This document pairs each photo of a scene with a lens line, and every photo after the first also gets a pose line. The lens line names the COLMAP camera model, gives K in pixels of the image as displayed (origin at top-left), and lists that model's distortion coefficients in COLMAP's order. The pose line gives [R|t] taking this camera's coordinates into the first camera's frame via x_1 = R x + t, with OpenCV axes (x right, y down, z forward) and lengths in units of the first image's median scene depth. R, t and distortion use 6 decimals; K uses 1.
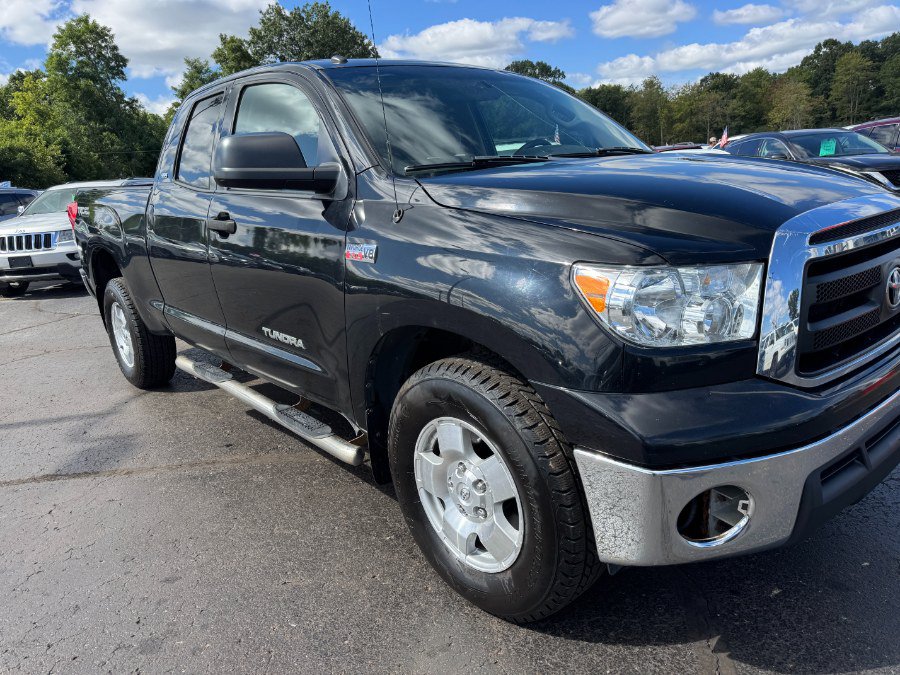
lens RADIAL K [[652.0, 0, 453.3], [0, 652.0, 341.2], [0, 0, 1]] dist [0.014631, -0.018258]
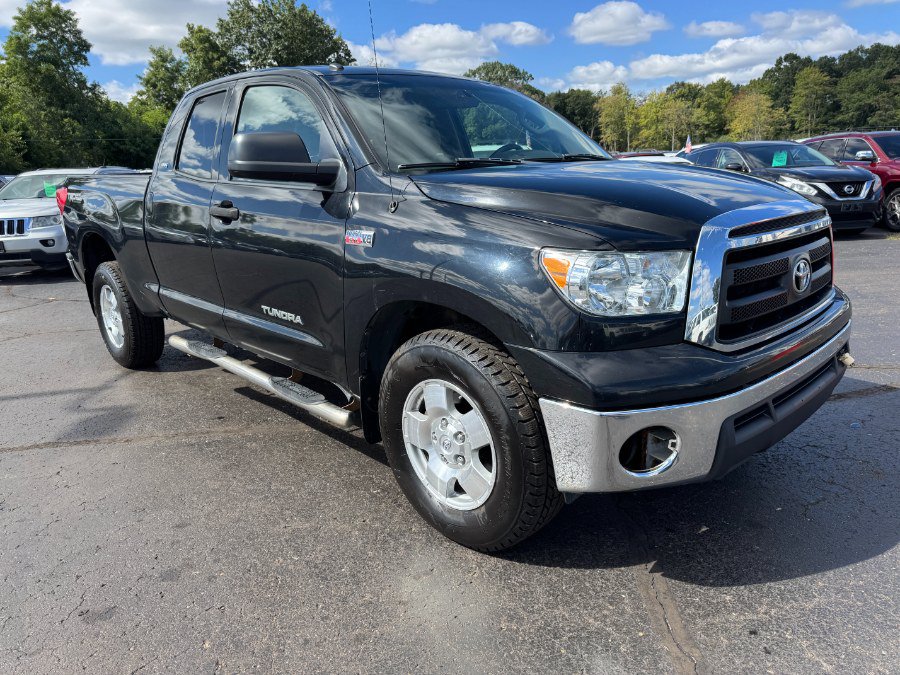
lens RADIAL K [[652.0, 0, 455.6], [0, 652.0, 339.1], [0, 0, 1]] dist [0.014631, -0.018258]
pose [[0.998335, 0.017455, 0.054976, -0.028233], [-0.017348, 0.999847, -0.002427, 0.038364], [-0.055010, 0.001469, 0.998485, -0.146021]]
